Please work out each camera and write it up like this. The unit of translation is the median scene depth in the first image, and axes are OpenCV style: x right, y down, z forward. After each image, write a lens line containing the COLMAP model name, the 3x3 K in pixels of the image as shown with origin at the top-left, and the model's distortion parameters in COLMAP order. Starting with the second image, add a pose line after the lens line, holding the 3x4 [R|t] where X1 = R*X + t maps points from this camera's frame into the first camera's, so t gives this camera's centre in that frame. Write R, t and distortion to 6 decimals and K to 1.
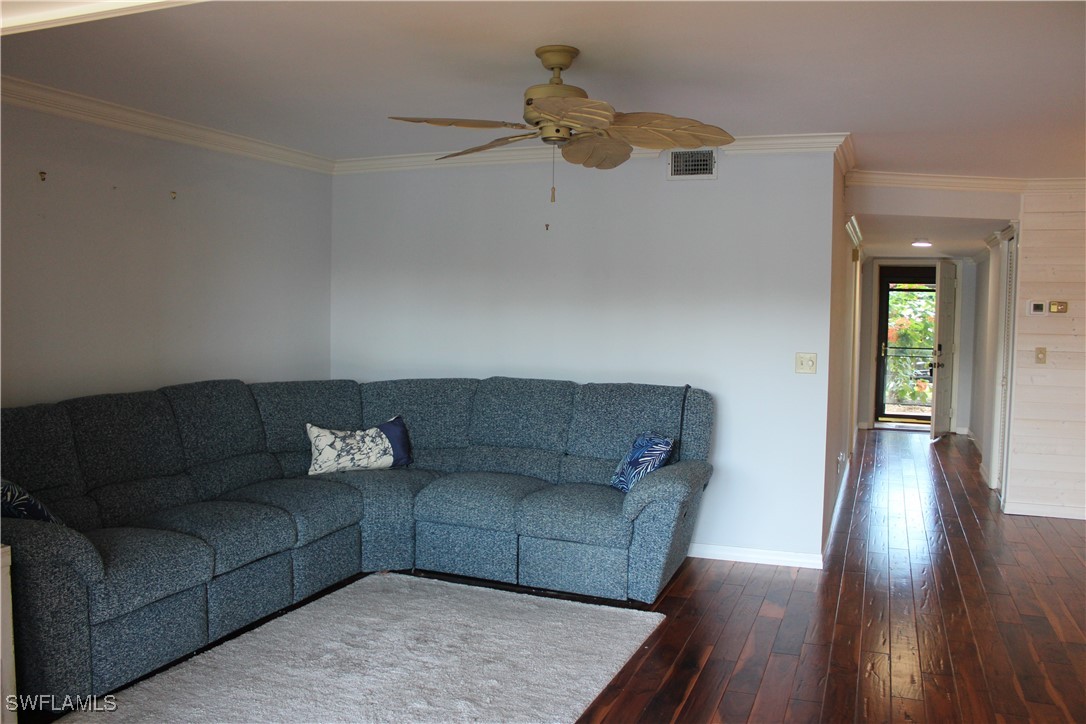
lens RADIAL K [[914.5, 0, 545.2], [0, 914.5, 358.6], [0, 0, 1]] dist [-0.163897, 0.138403]
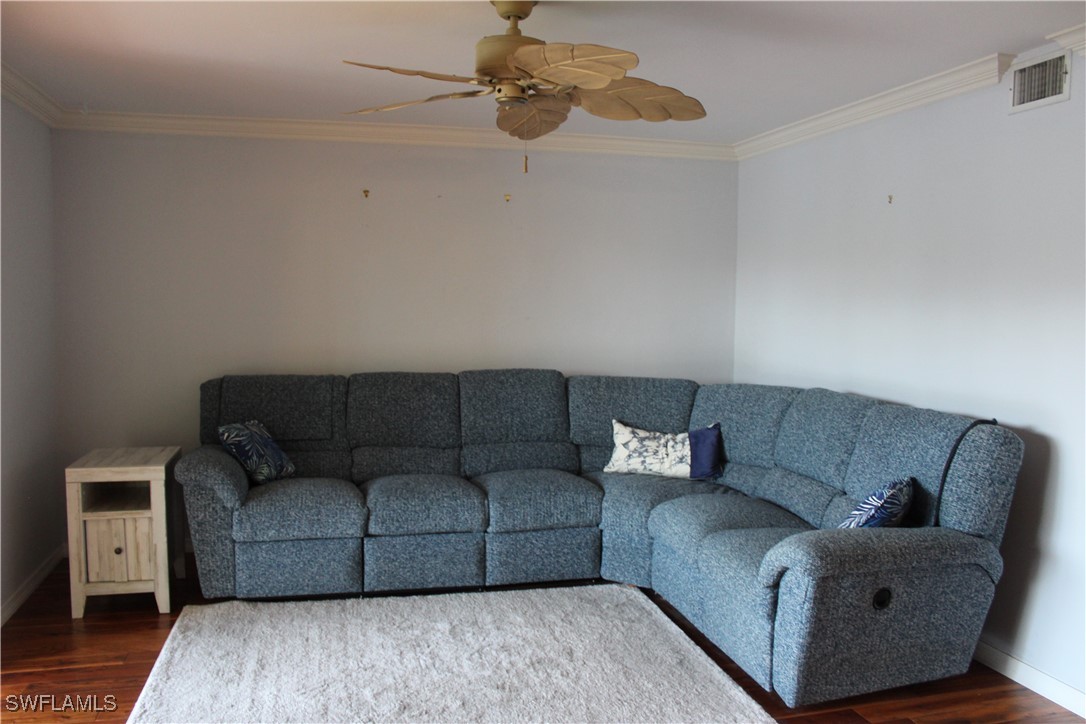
lens RADIAL K [[914.5, 0, 542.1], [0, 914.5, 362.1], [0, 0, 1]] dist [-0.163897, 0.138403]
pose [[0.581236, 0.052154, -0.812062, 0.524675], [-0.052624, 0.998264, 0.026446, -0.013297], [0.812032, 0.027363, 0.582972, 0.382955]]
